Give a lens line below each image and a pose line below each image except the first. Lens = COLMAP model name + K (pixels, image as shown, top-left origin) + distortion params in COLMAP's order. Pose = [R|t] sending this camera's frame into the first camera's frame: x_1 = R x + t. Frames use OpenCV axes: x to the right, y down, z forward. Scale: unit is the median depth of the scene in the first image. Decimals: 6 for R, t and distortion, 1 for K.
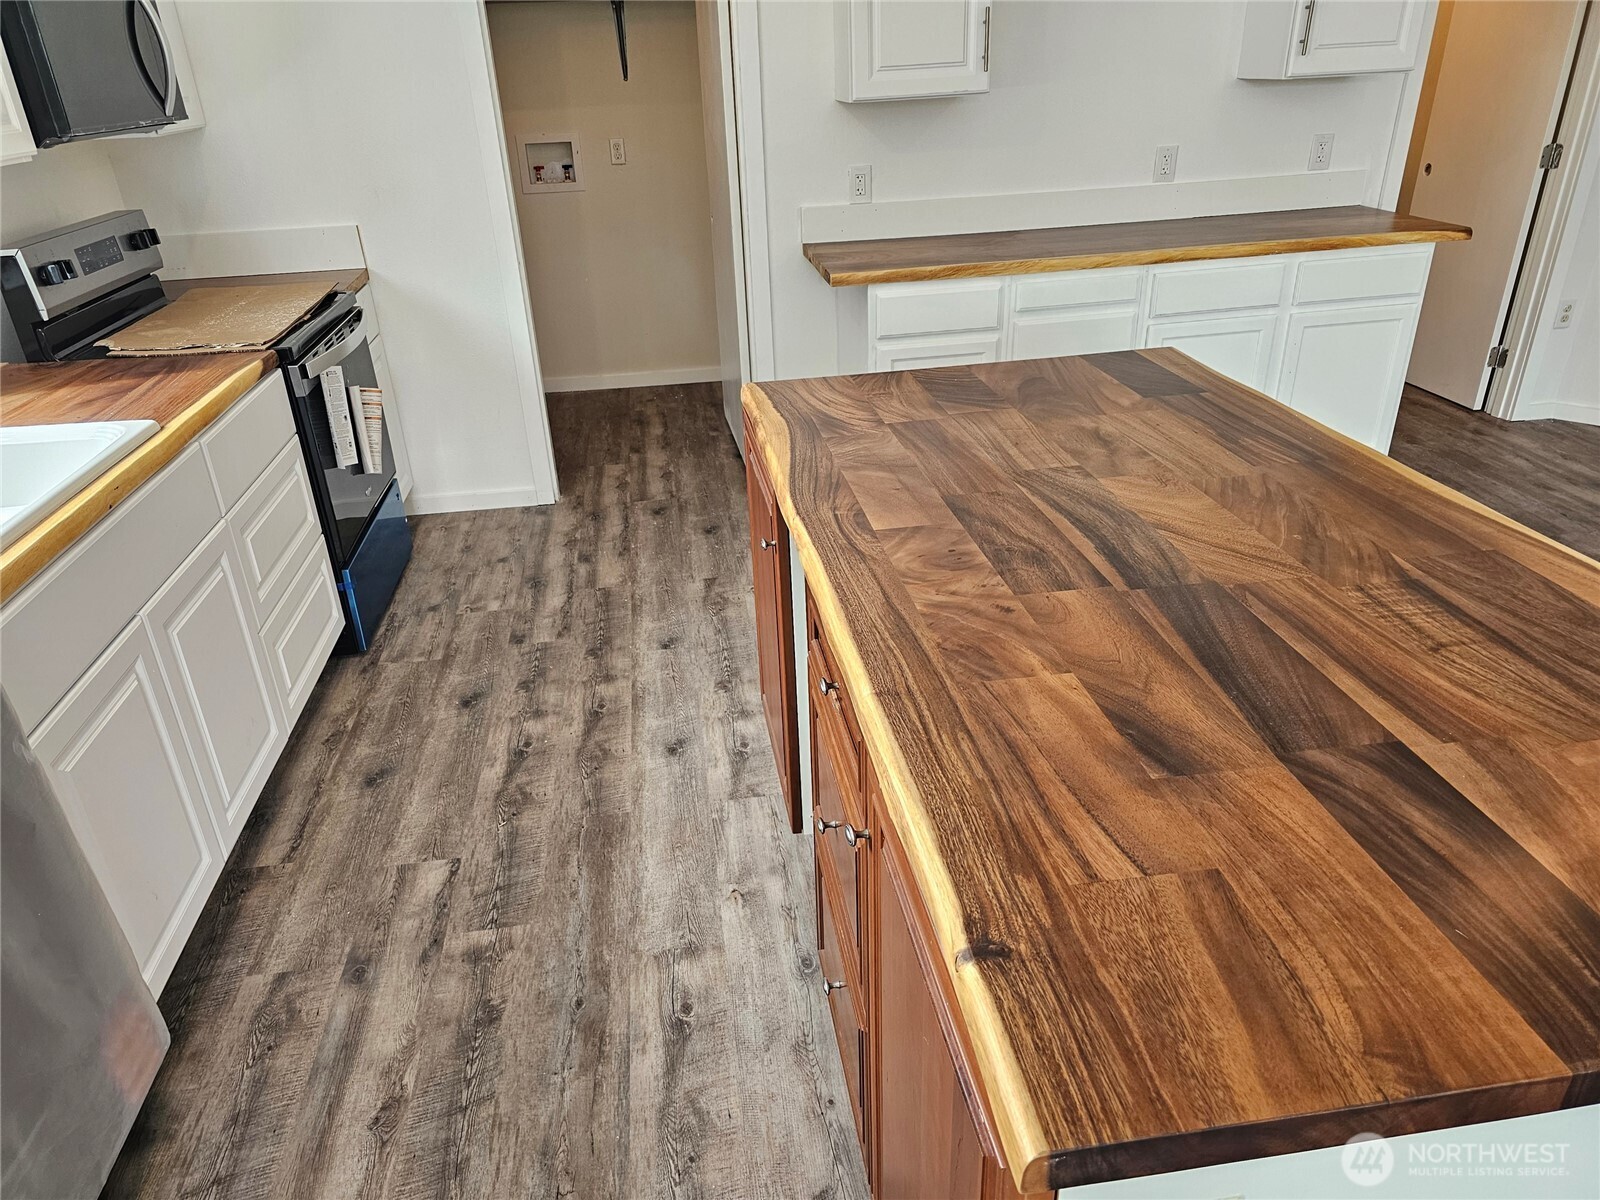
lens RADIAL K [[1075.9, 0, 790.6], [0, 1075.9, 608.3], [0, 0, 1]] dist [0.070012, -0.069943]
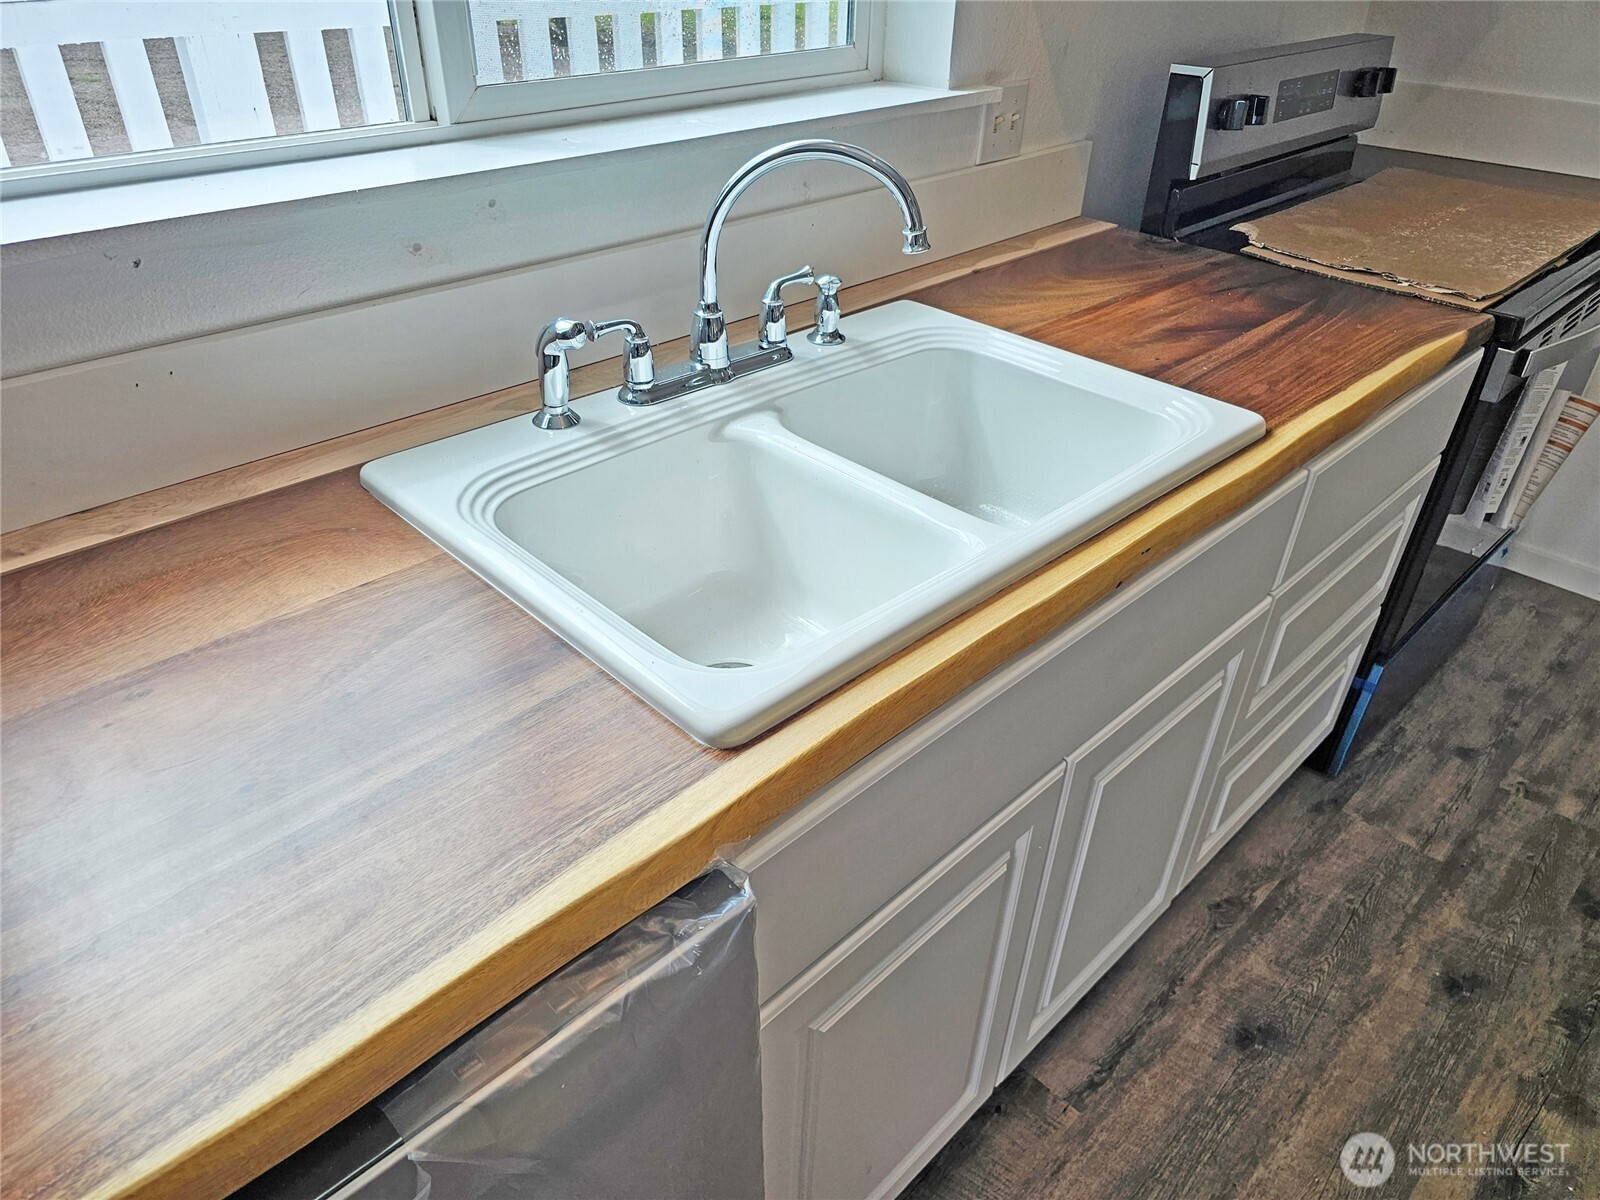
lens RADIAL K [[1075.9, 0, 790.6], [0, 1075.9, 608.3], [0, 0, 1]] dist [0.070012, -0.069943]
pose [[0.599310, 0.485552, -0.636449, -0.250645], [-0.406037, 0.869565, 0.281054, -0.113145], [0.689899, 0.089984, 0.718291, 0.339177]]
